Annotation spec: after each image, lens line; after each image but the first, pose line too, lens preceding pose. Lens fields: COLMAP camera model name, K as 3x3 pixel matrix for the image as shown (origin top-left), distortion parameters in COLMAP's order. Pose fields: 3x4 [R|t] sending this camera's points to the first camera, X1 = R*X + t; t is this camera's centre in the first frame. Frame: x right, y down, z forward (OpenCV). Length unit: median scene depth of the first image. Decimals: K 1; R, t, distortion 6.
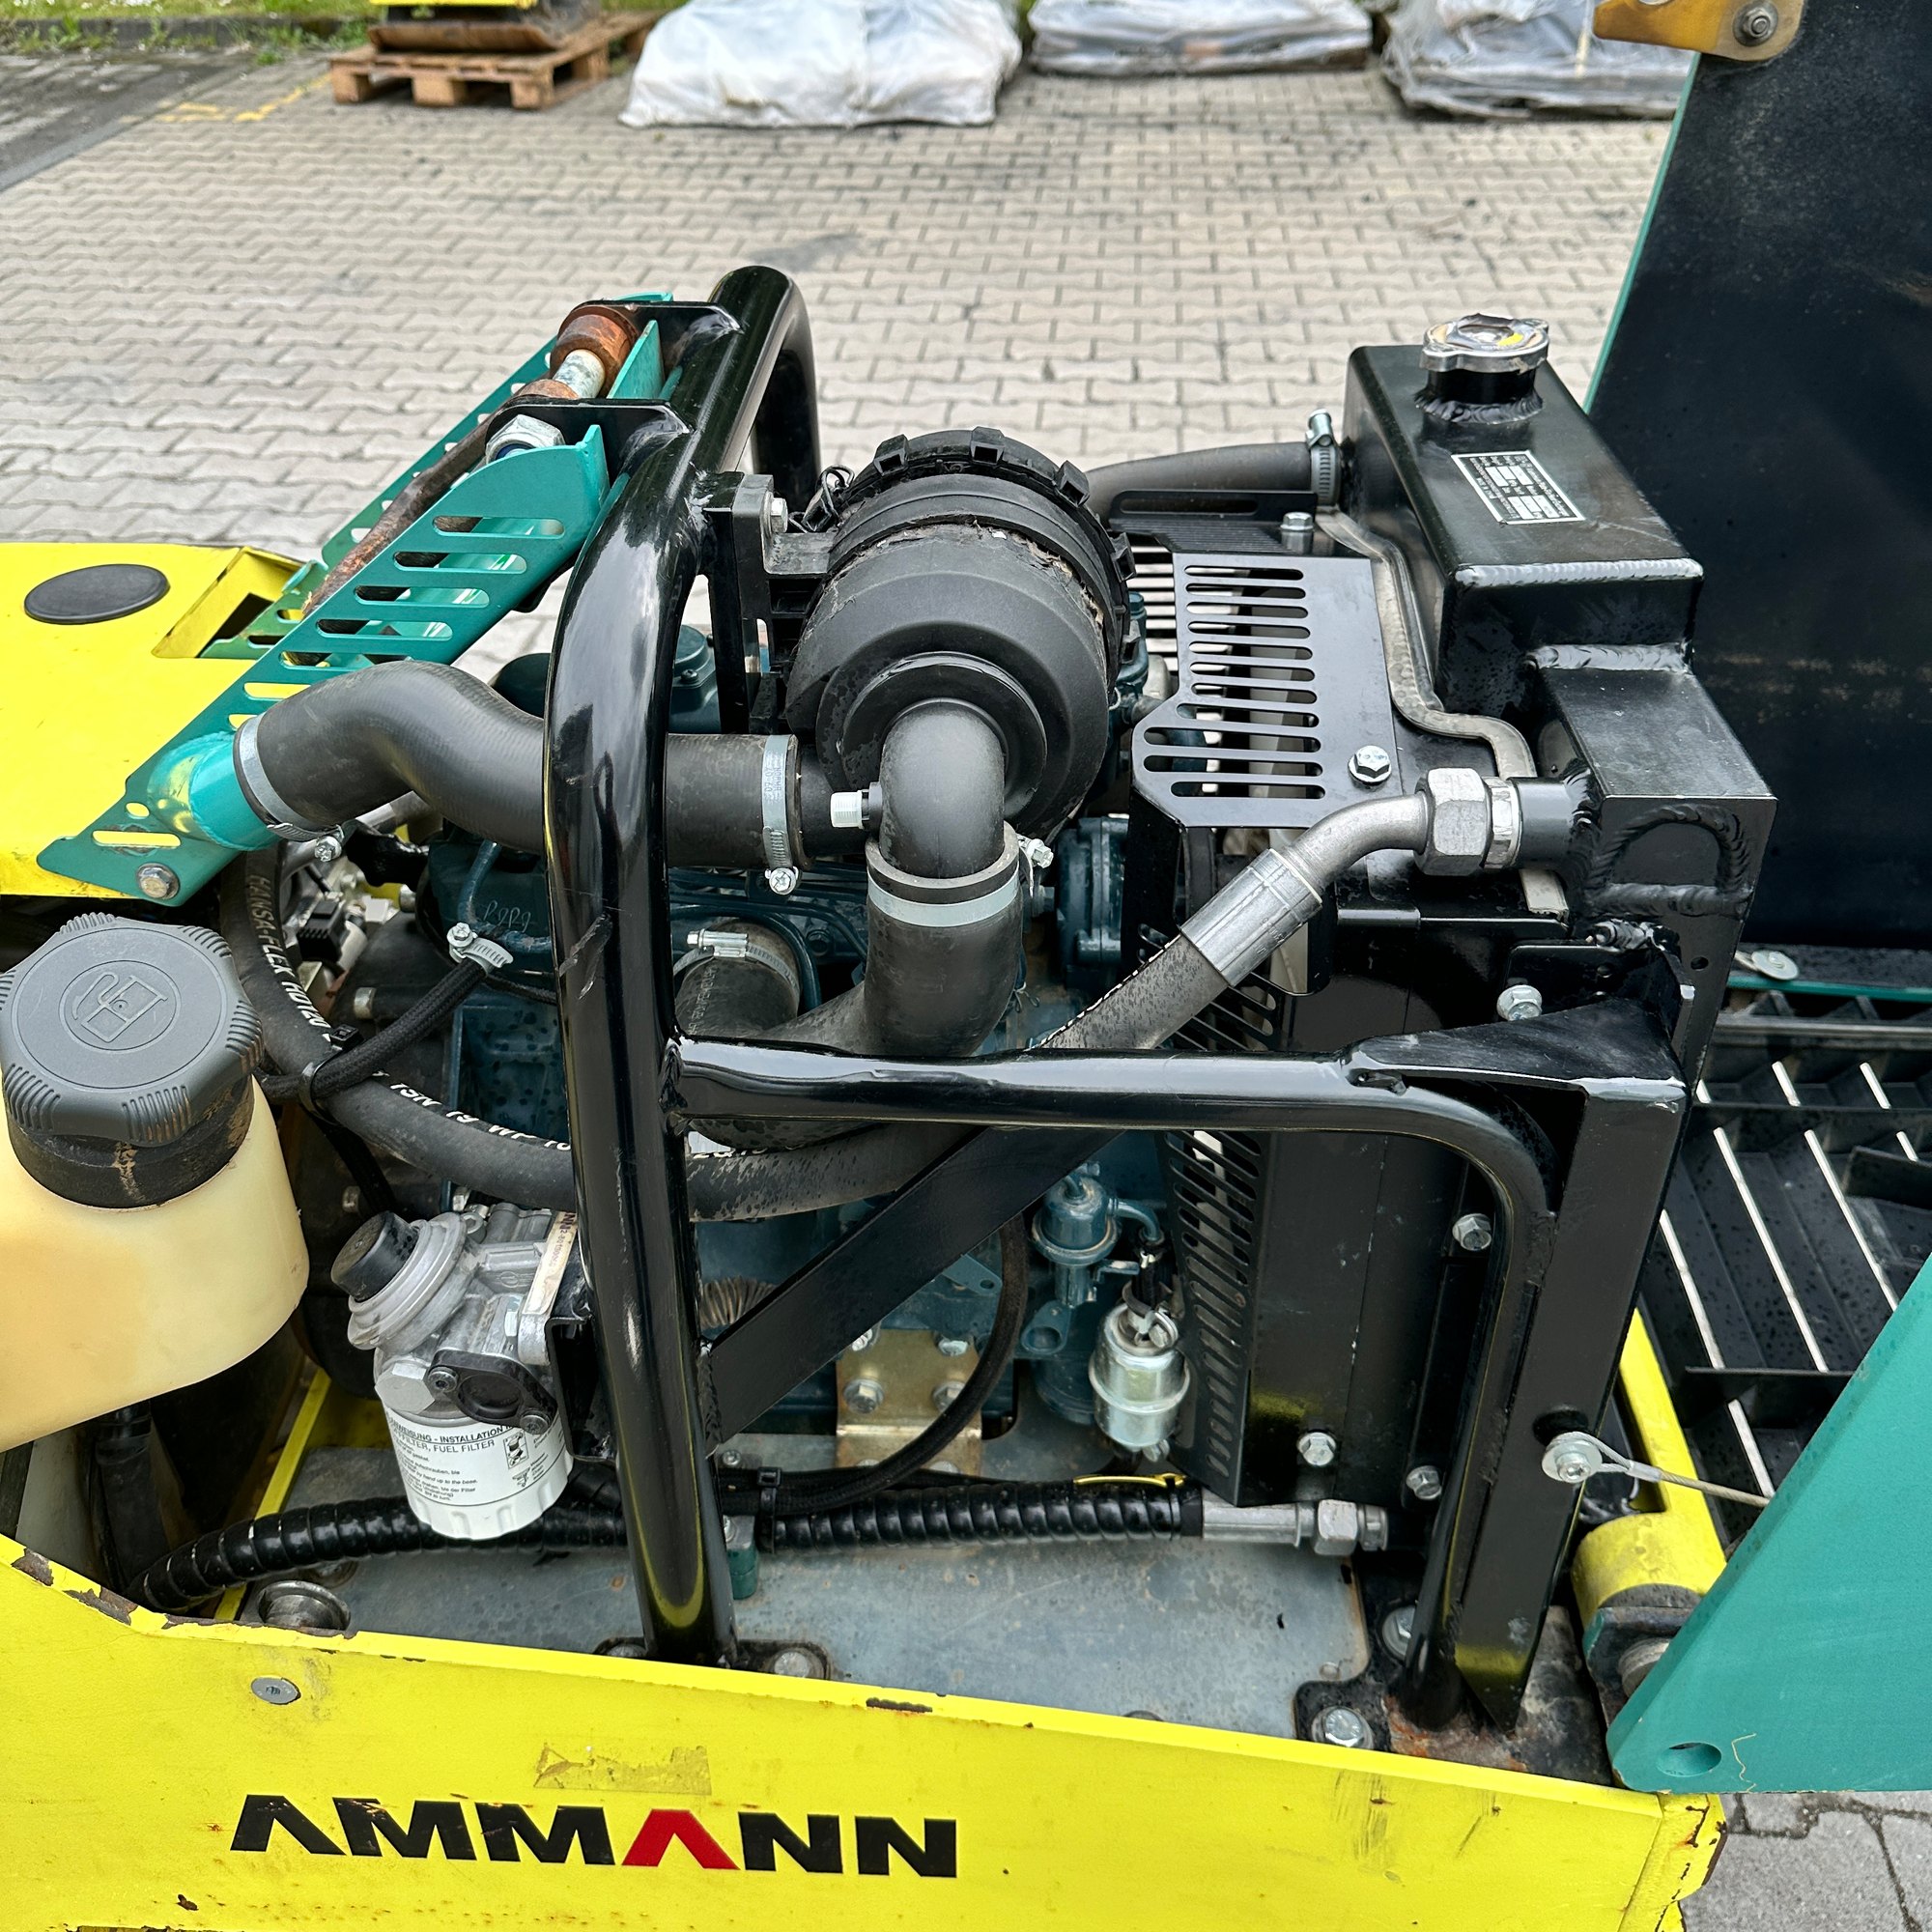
lens RADIAL K [[1824.2, 0, 956.1], [0, 1824.2, 868.5], [0, 0, 1]] dist [-0.003417, -0.006932]
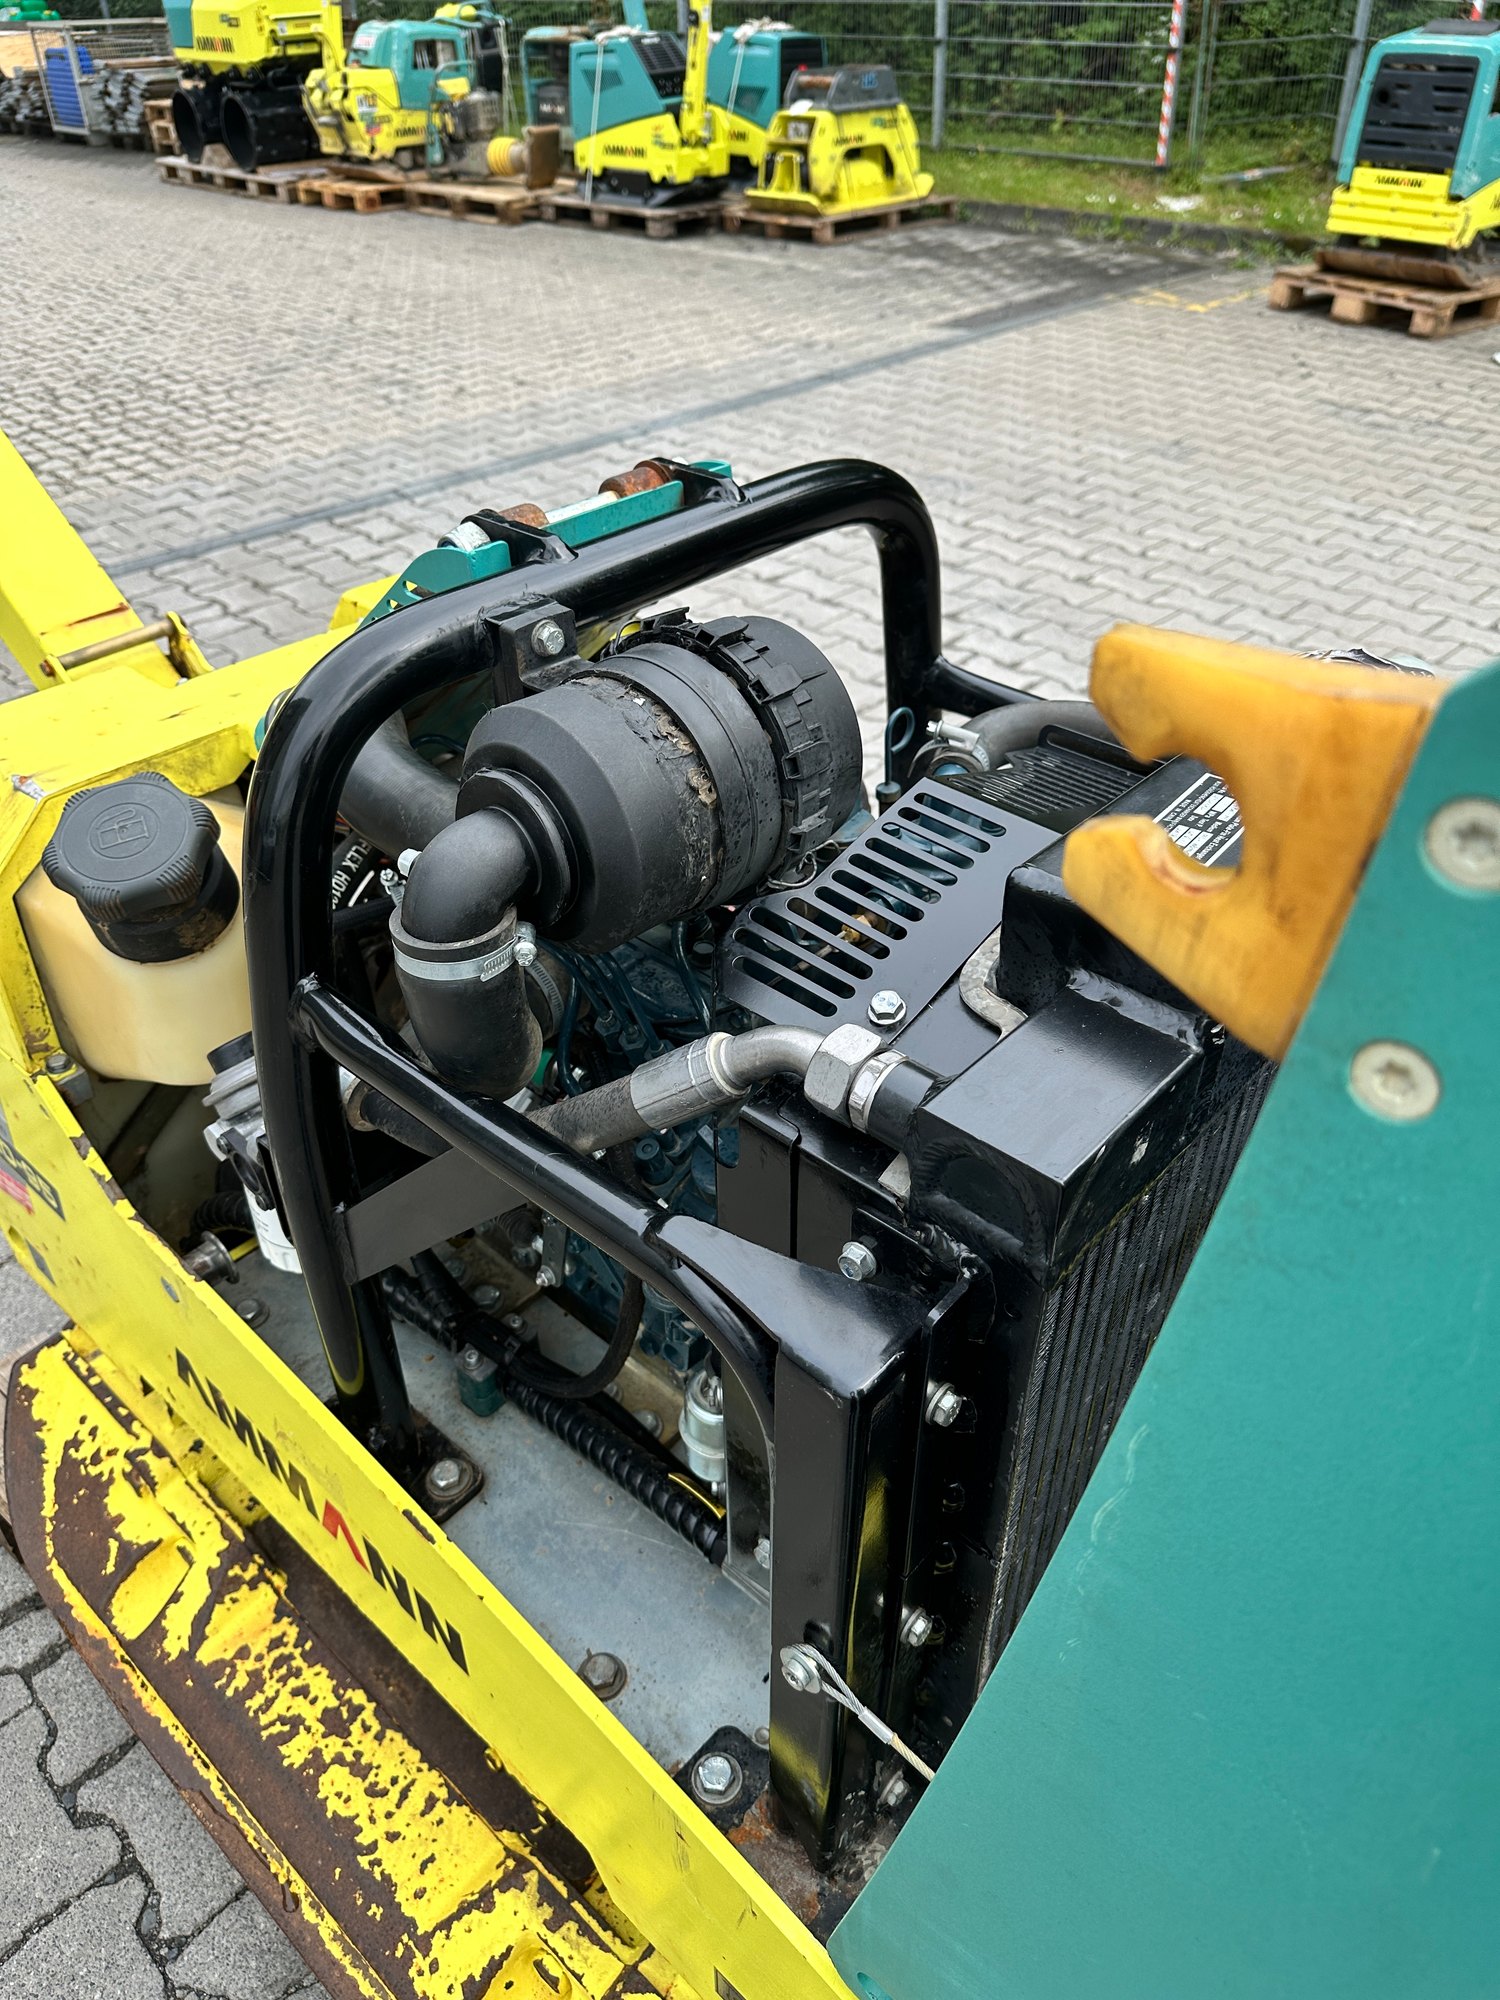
lens RADIAL K [[1427.1, 0, 750.0], [0, 1427.1, 1000.0], [0, 0, 1]] dist [-0.009794, -0.002532]
pose [[0.767139, 0.387412, -0.511282, 0.078622], [-0.356996, 0.920040, 0.161495, -0.022323], [0.532965, 0.058636, 0.844103, 0.032144]]
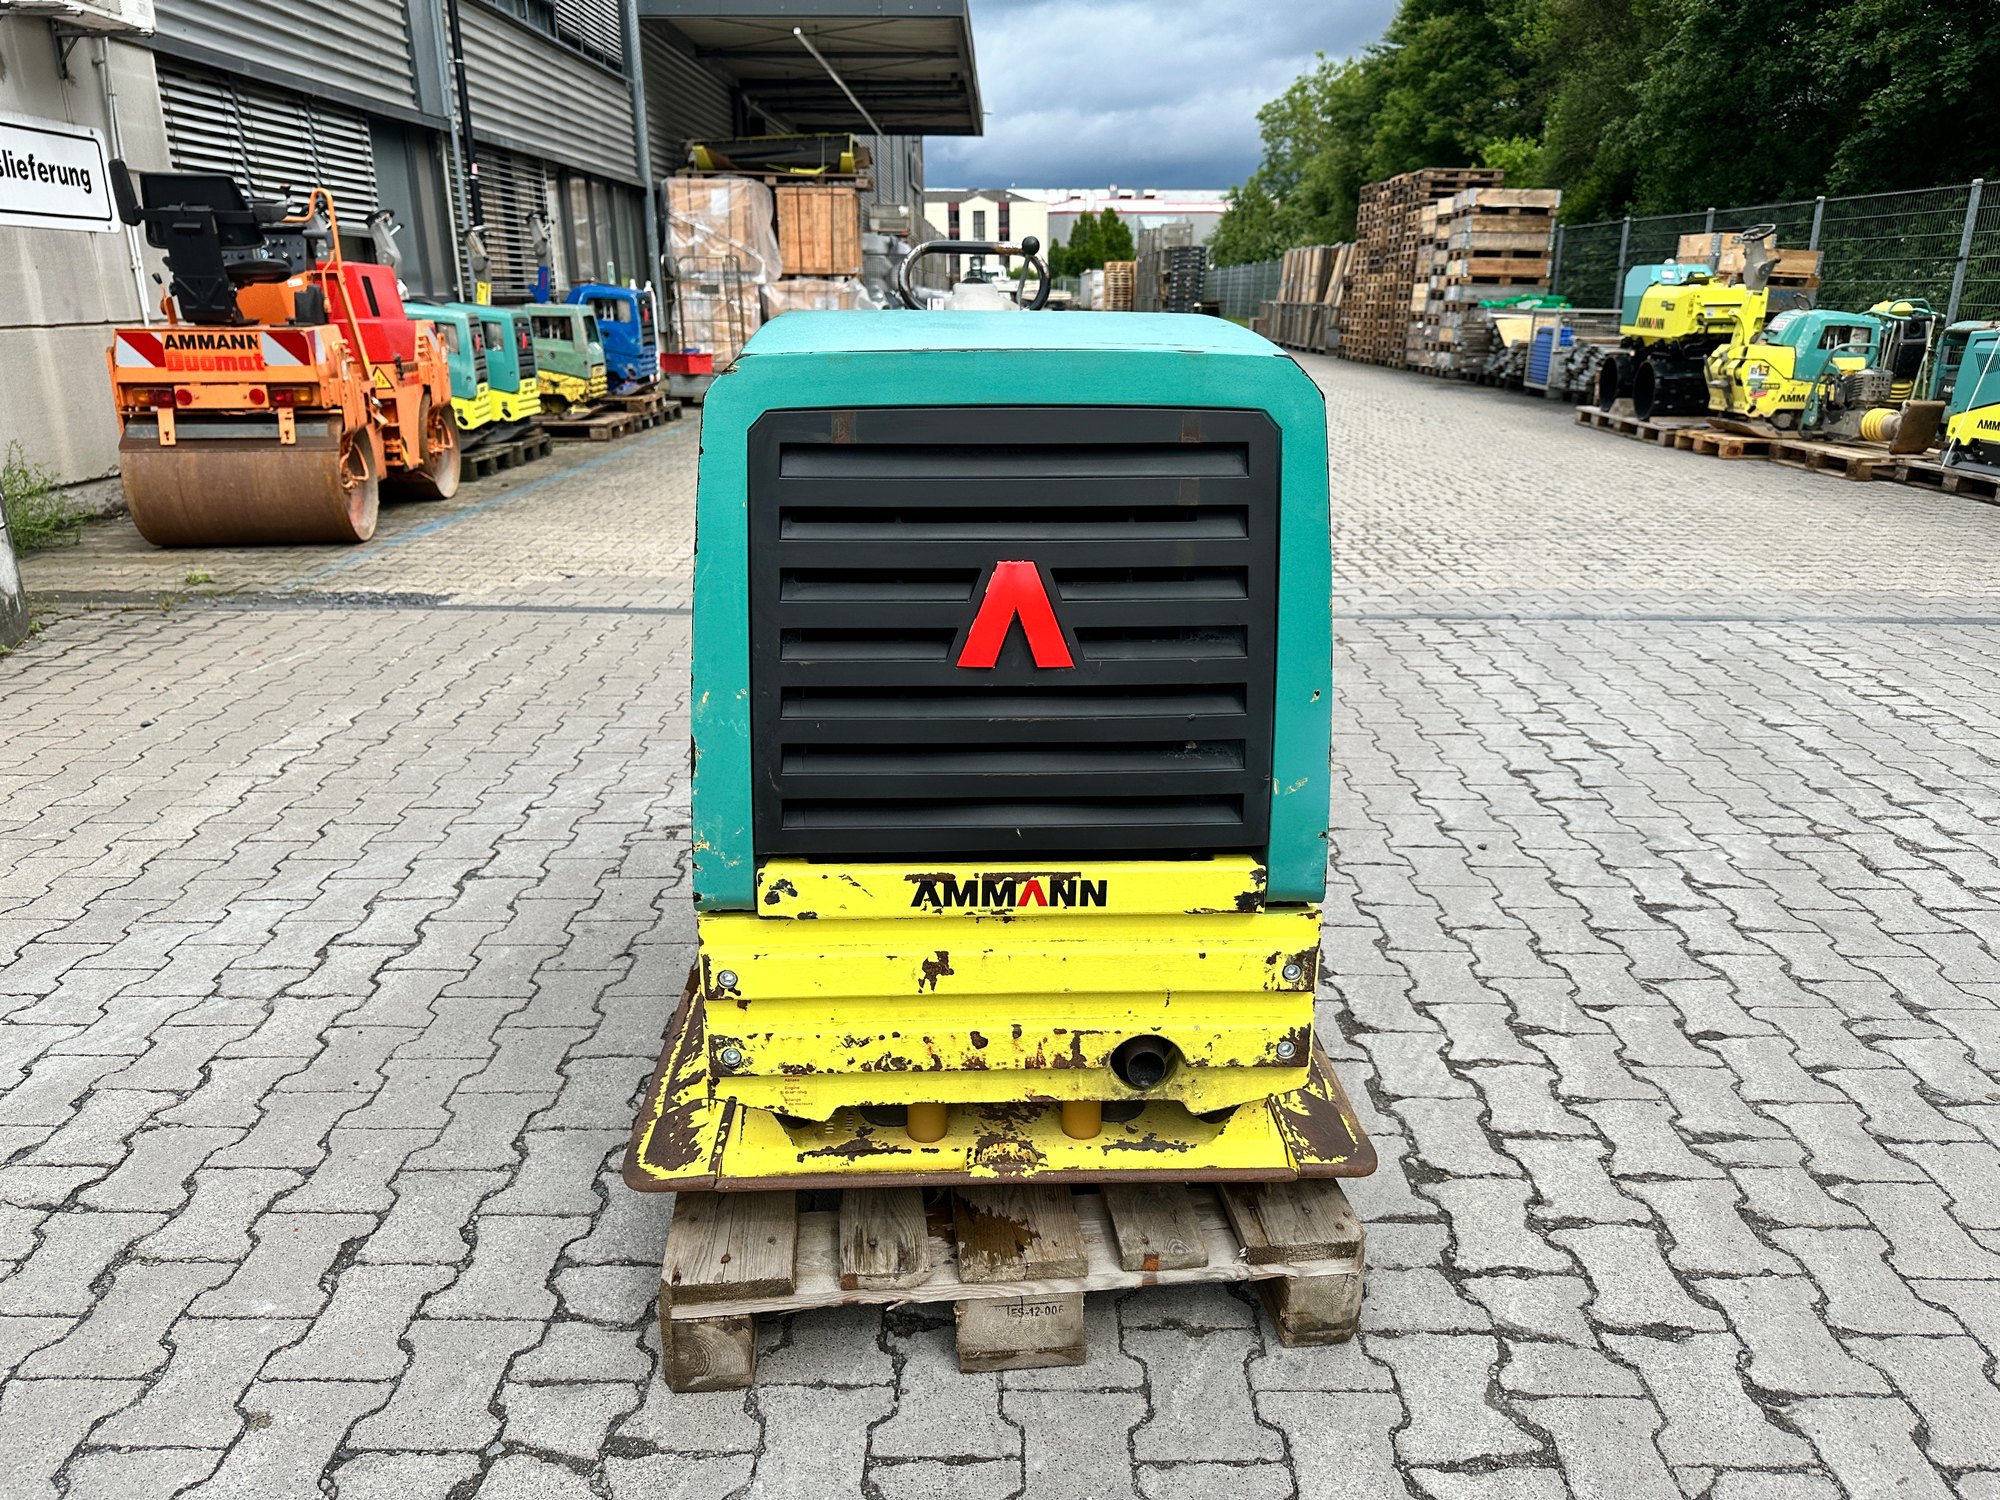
lens RADIAL K [[1416.5, 0, 1030.3], [0, 1416.5, 746.0], [0, 0, 1]] dist [0.064245, -0.082346]
pose [[0.098669, 0.325091, -0.940521, 0.302195], [-0.563852, 0.797036, 0.216343, -0.039336], [0.819961, 0.508968, 0.261946, 0.113593]]
